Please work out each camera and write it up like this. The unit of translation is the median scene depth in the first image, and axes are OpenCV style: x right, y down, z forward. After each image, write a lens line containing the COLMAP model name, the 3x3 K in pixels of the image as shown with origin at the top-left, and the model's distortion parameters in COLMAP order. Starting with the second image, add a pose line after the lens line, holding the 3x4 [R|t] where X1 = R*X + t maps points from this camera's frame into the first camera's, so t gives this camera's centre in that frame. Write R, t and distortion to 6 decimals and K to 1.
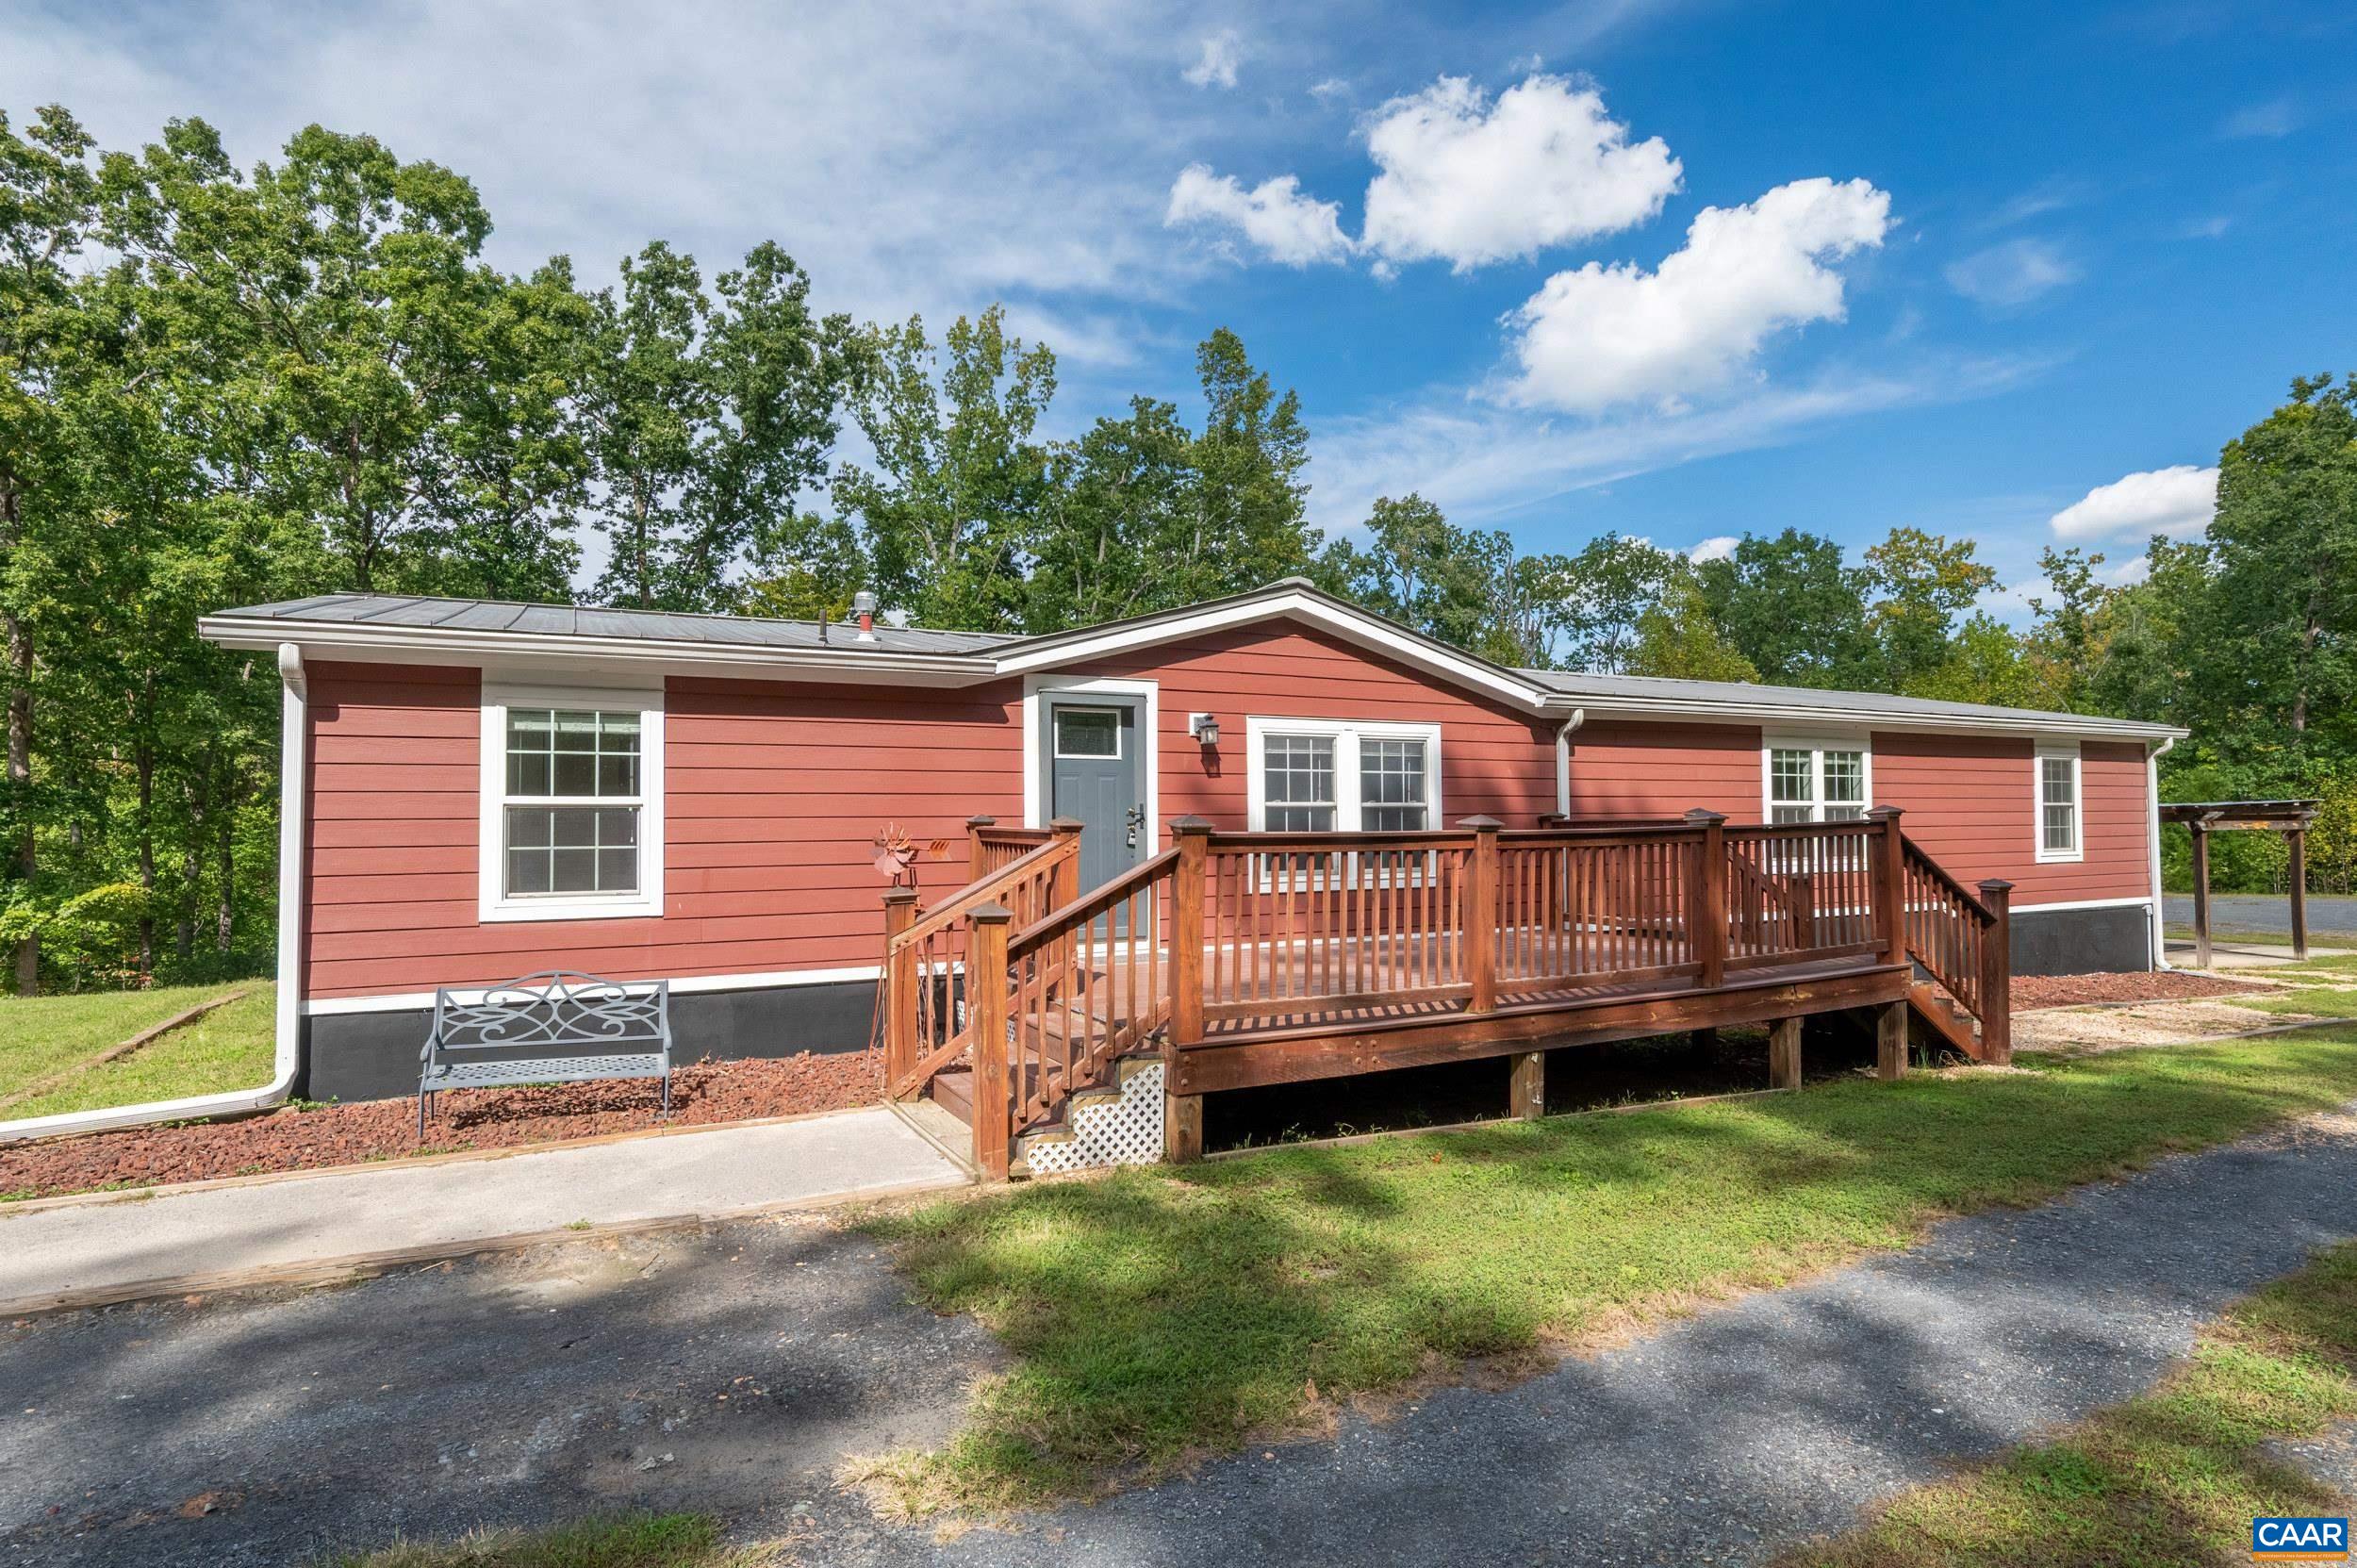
lens RADIAL K [[1210.5, 0, 1176.2], [0, 1210.5, 793.3], [0, 0, 1]] dist [-0.000085, -0.000961]
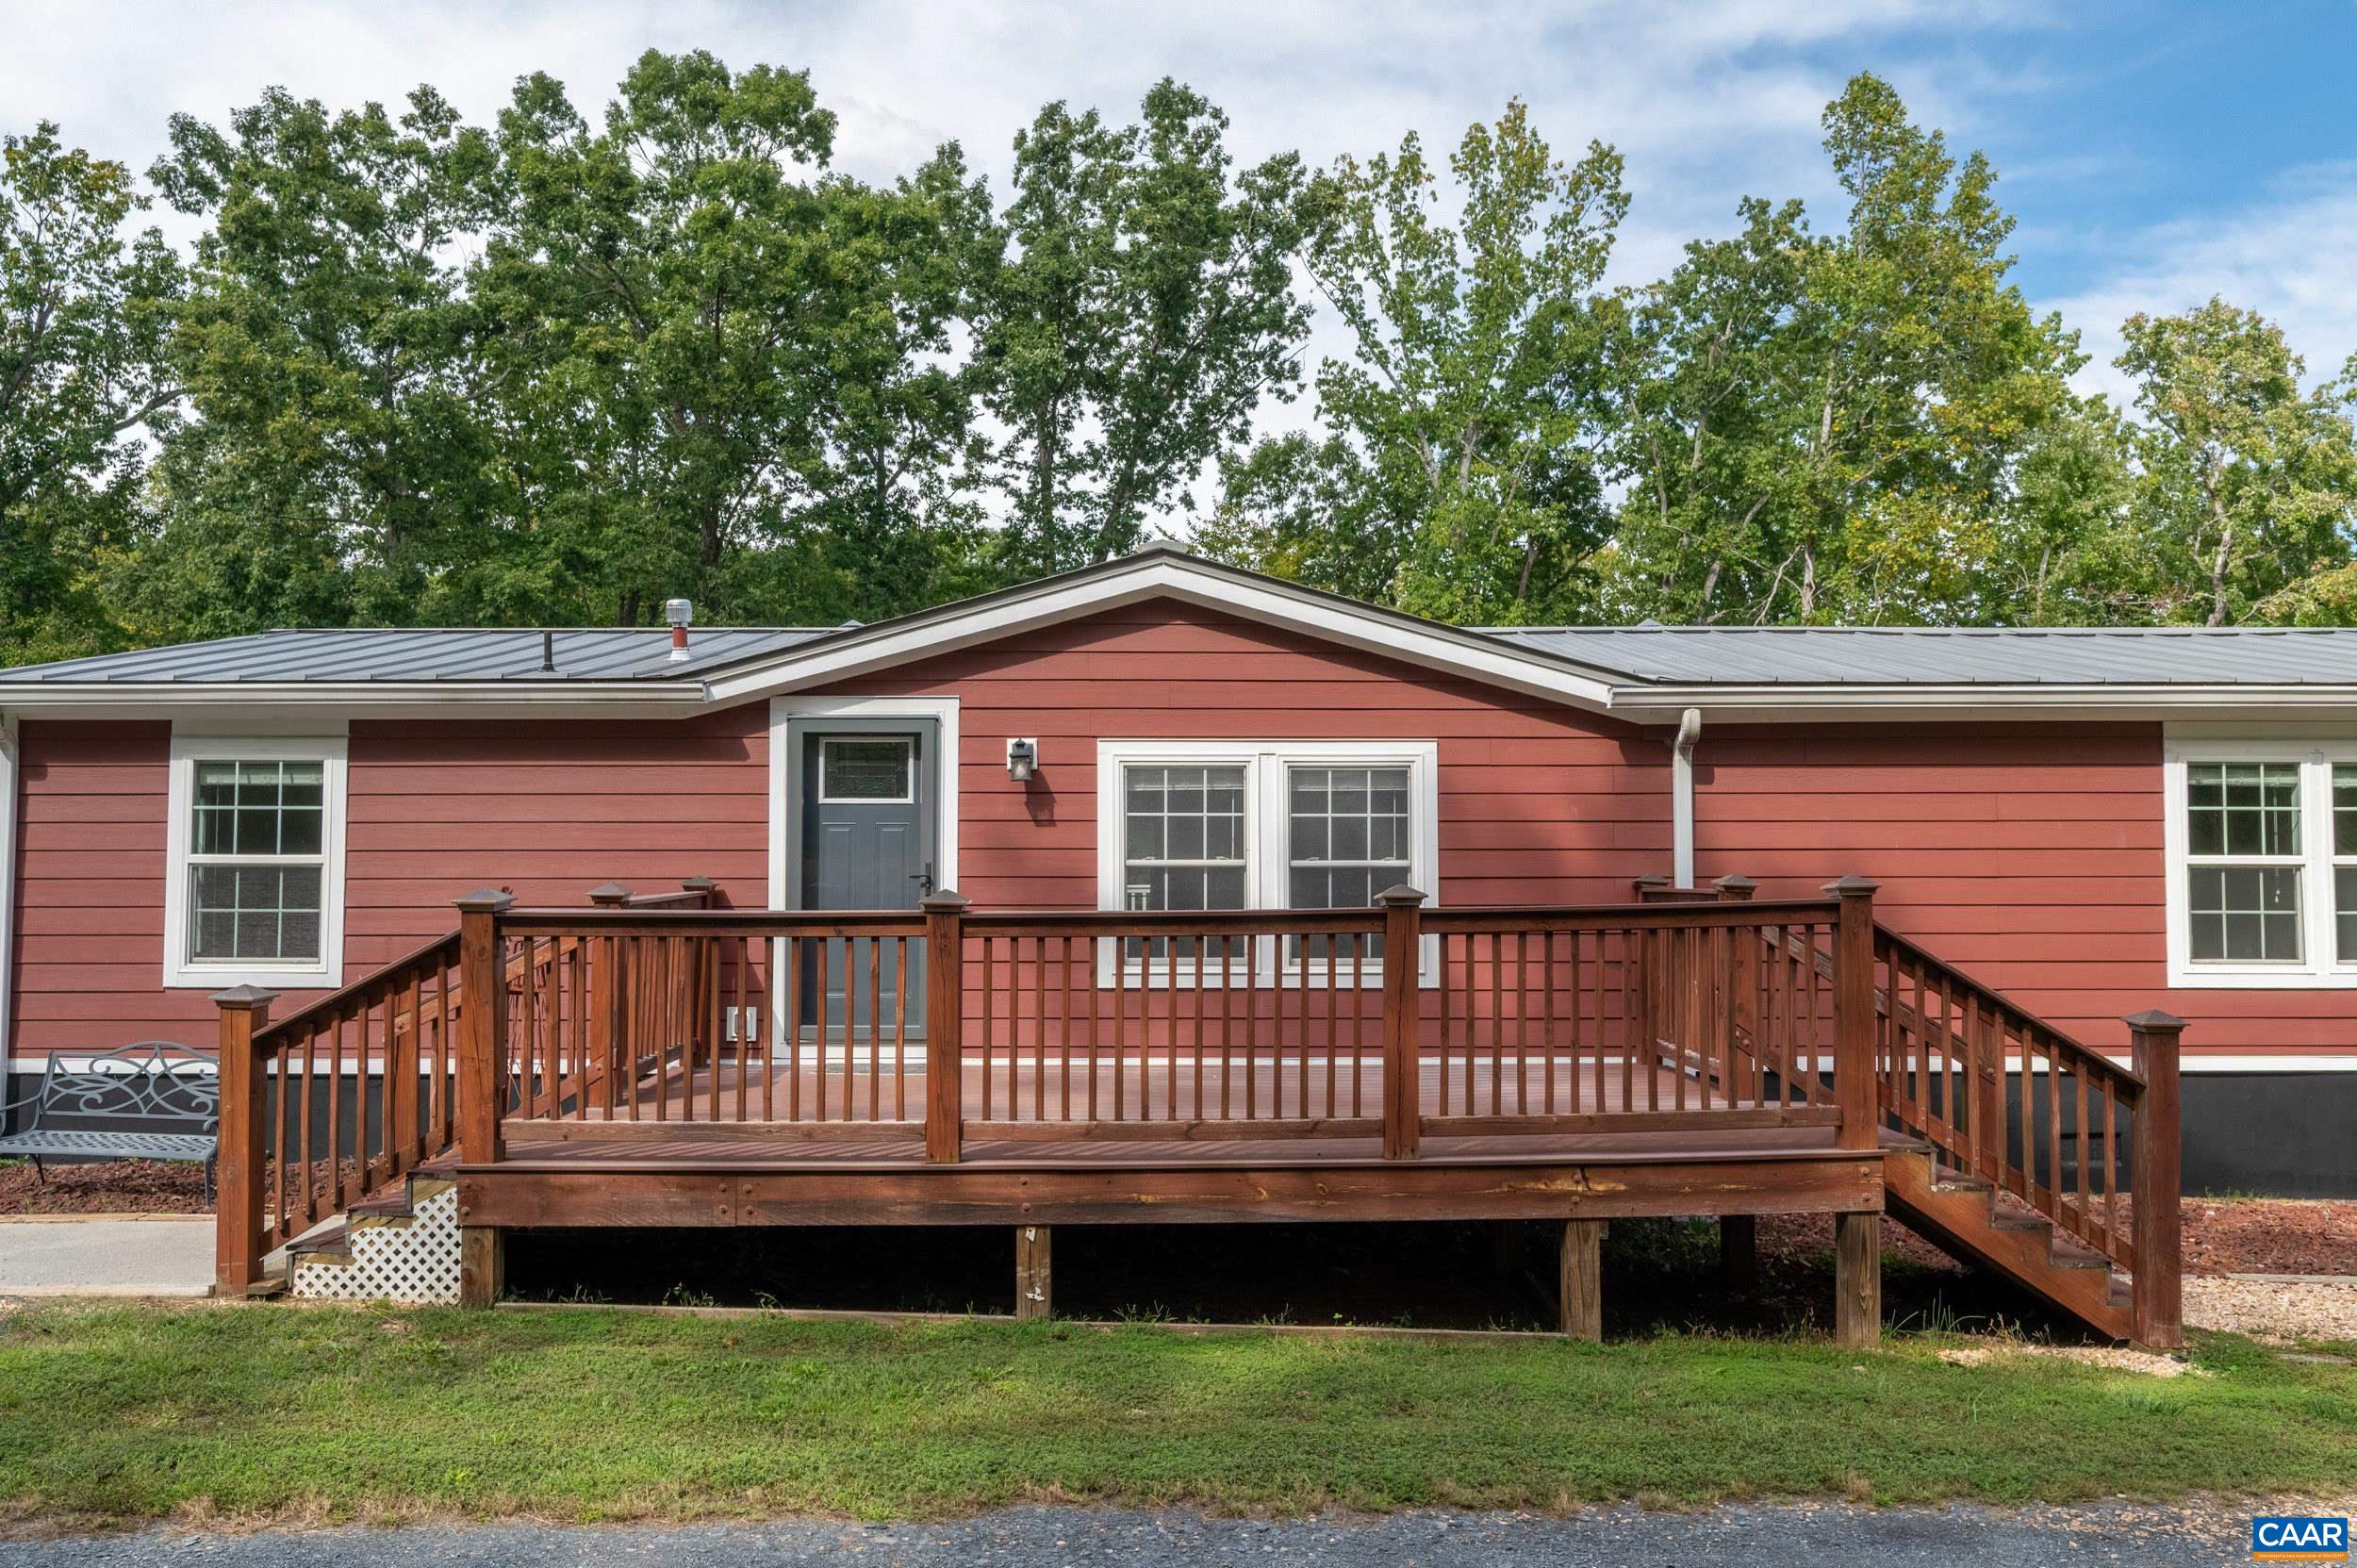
lens RADIAL K [[1825.8, 0, 1177.2], [0, 1825.8, 799.7], [0, 0, 1]] dist [-0.000139, -0.003683]
pose [[0.892330, -0.009808, -0.451276, 0.551733], [0.004758, 0.999913, -0.012324, -0.013870], [0.451358, 0.008850, 0.892299, 0.055075]]
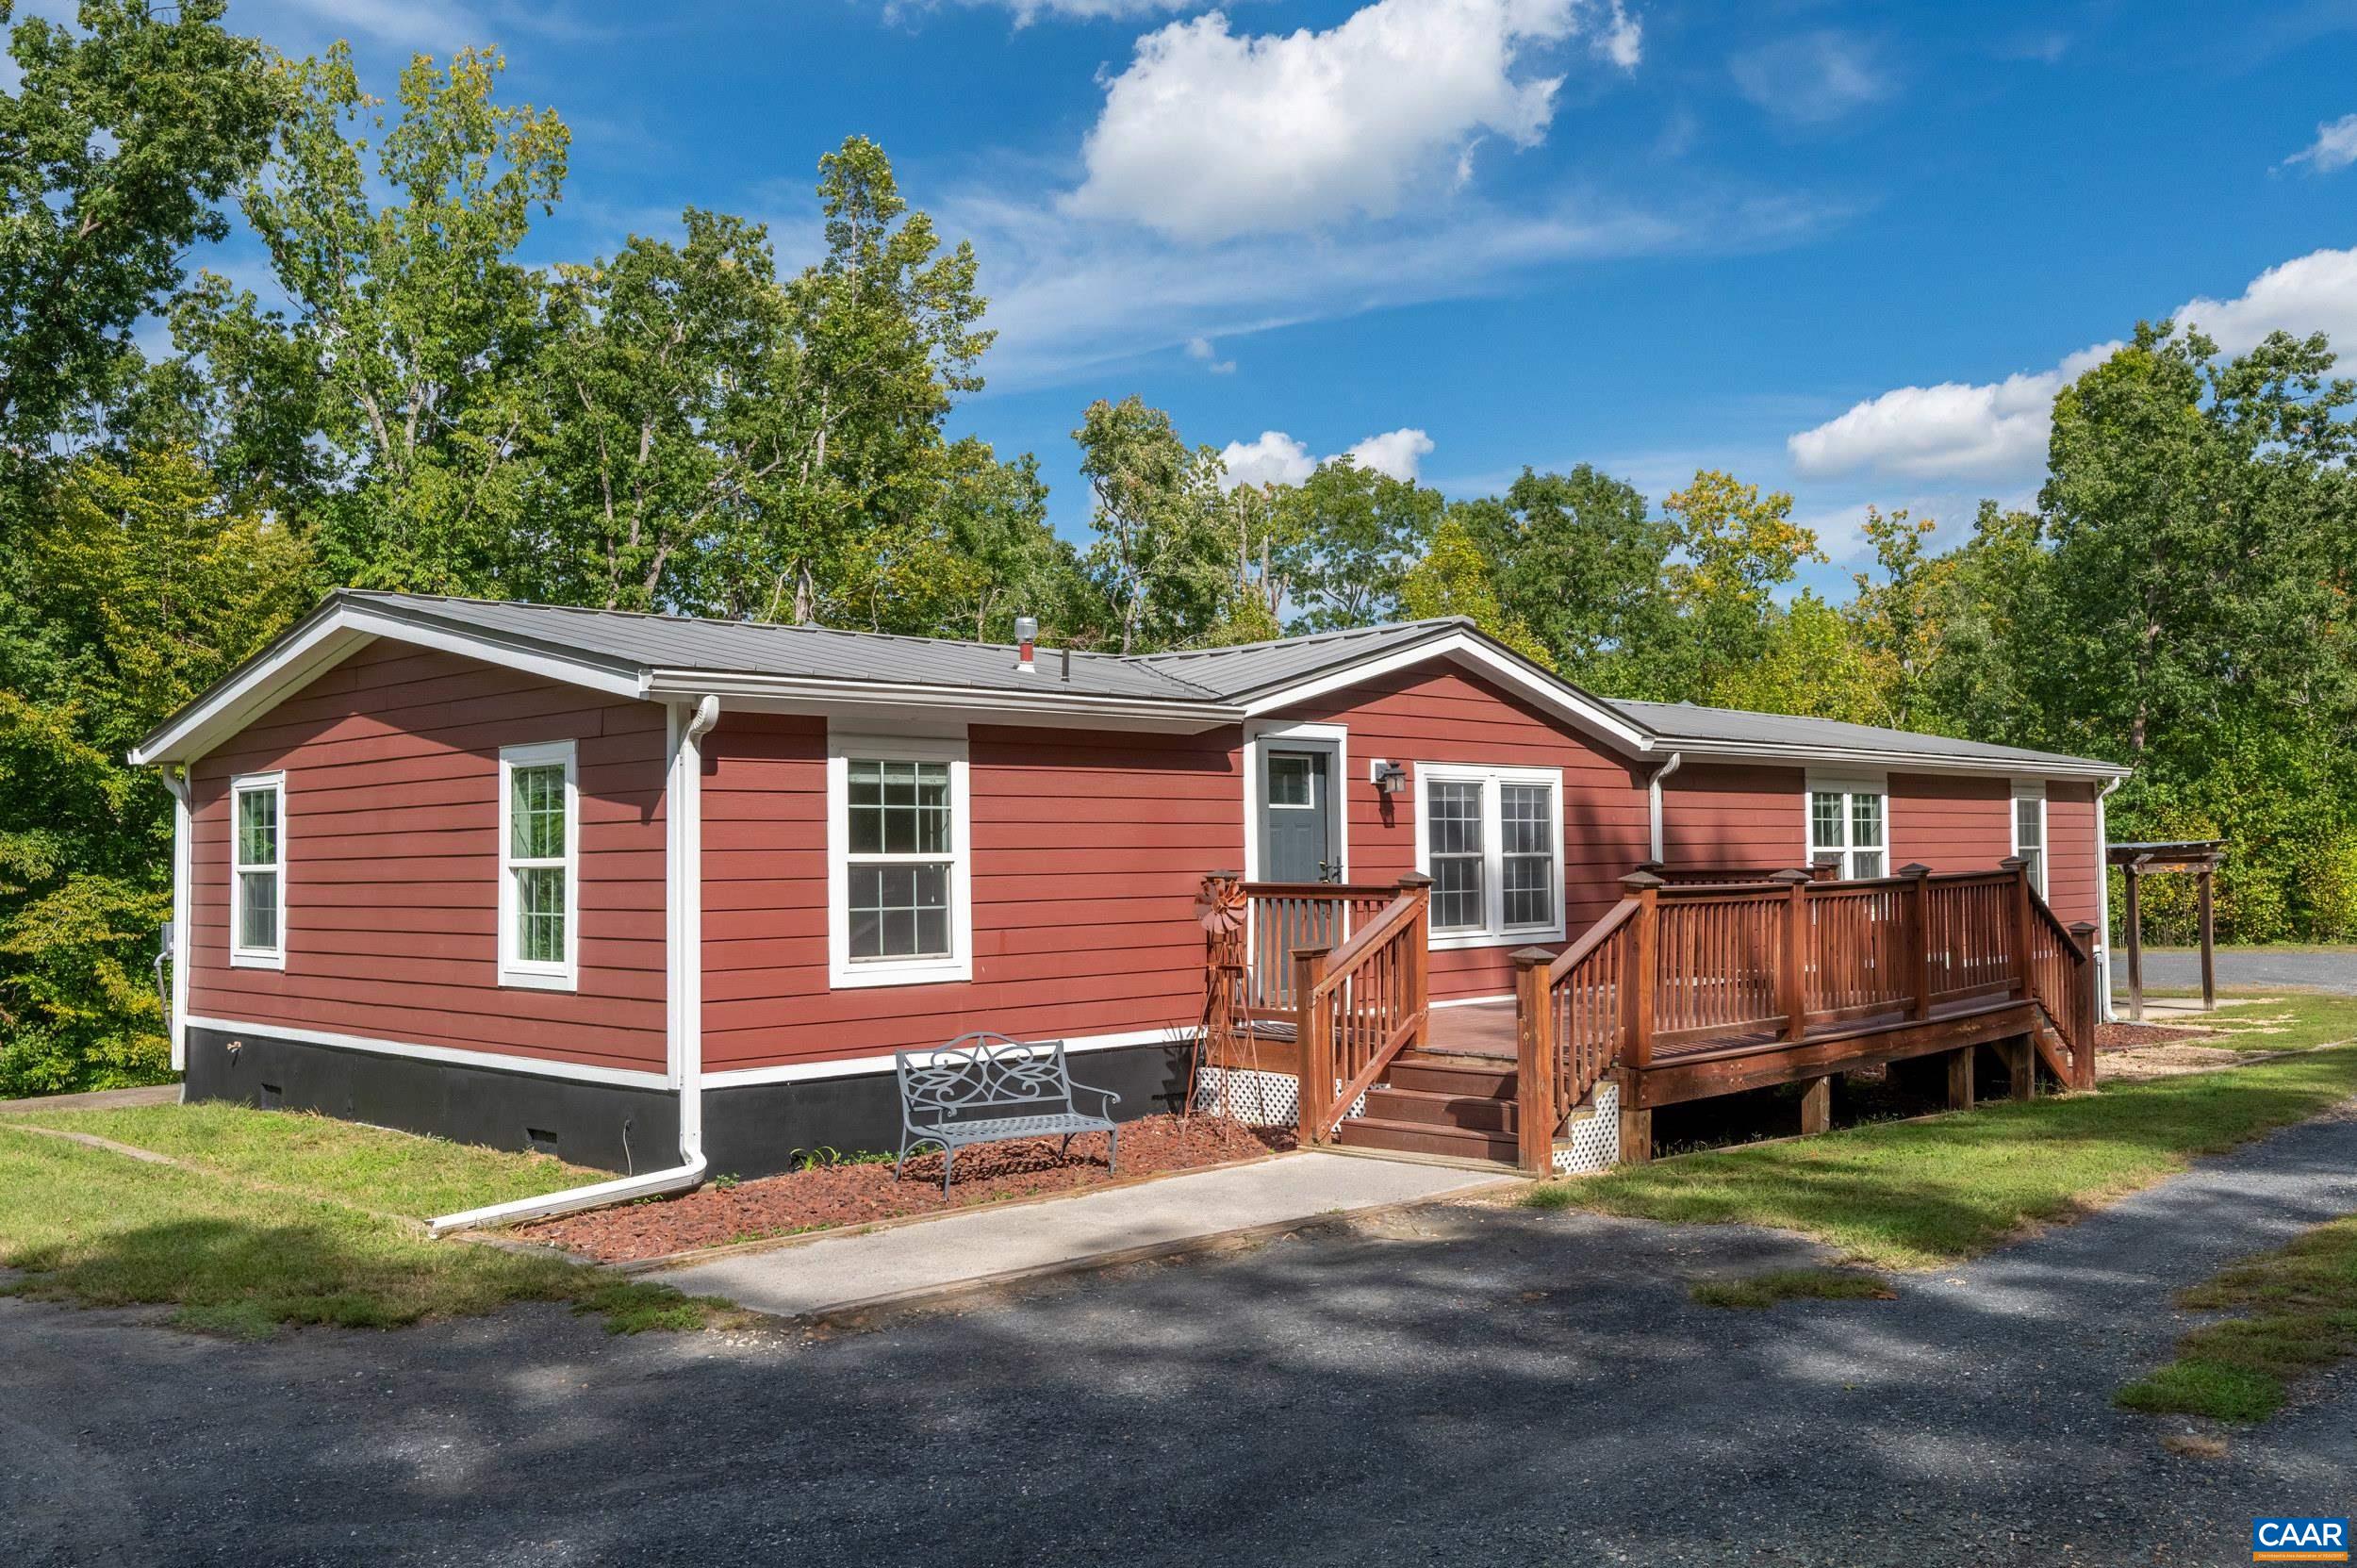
lens RADIAL K [[2007.7, 0, 1168.4], [0, 2007.7, 802.2], [0, 0, 1]] dist [-0.004892, 0.000500]
pose [[0.949136, 0.004608, 0.314833, -0.575751], [-0.002279, 0.999967, -0.007766, -0.018555], [-0.314858, 0.006654, 0.949115, -0.392513]]
